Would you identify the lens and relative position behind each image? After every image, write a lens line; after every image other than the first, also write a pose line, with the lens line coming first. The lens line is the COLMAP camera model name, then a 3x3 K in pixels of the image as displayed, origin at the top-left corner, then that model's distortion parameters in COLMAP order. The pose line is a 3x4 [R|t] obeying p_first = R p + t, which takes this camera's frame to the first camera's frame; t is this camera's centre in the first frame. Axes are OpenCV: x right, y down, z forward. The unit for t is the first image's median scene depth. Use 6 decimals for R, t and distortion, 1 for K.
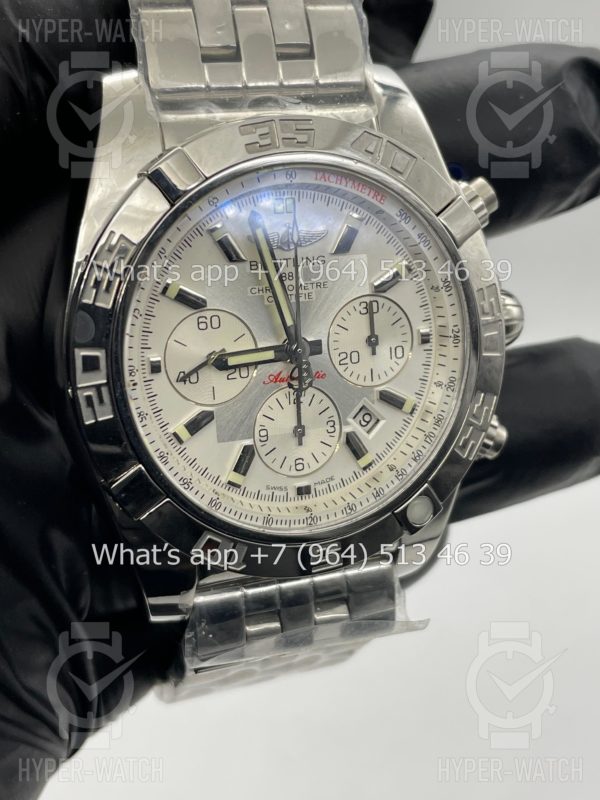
lens RADIAL K [[1257.1, 0, 300.0], [0, 1257.1, 400.0], [0, 0, 1]] dist [-0.128979, -0.069240]
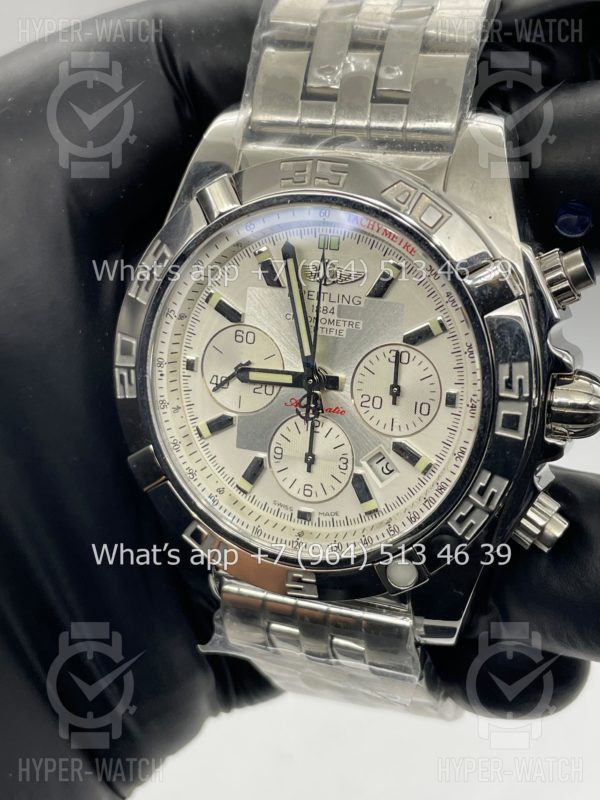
lens RADIAL K [[1257.1, 0, 300.0], [0, 1257.1, 400.0], [0, 0, 1]] dist [-0.128979, -0.069240]
pose [[0.723876, 0.225291, -0.652110, 0.660017], [-0.232682, 0.969527, 0.076664, -0.099755], [0.649509, 0.096238, 0.754238, 0.211253]]
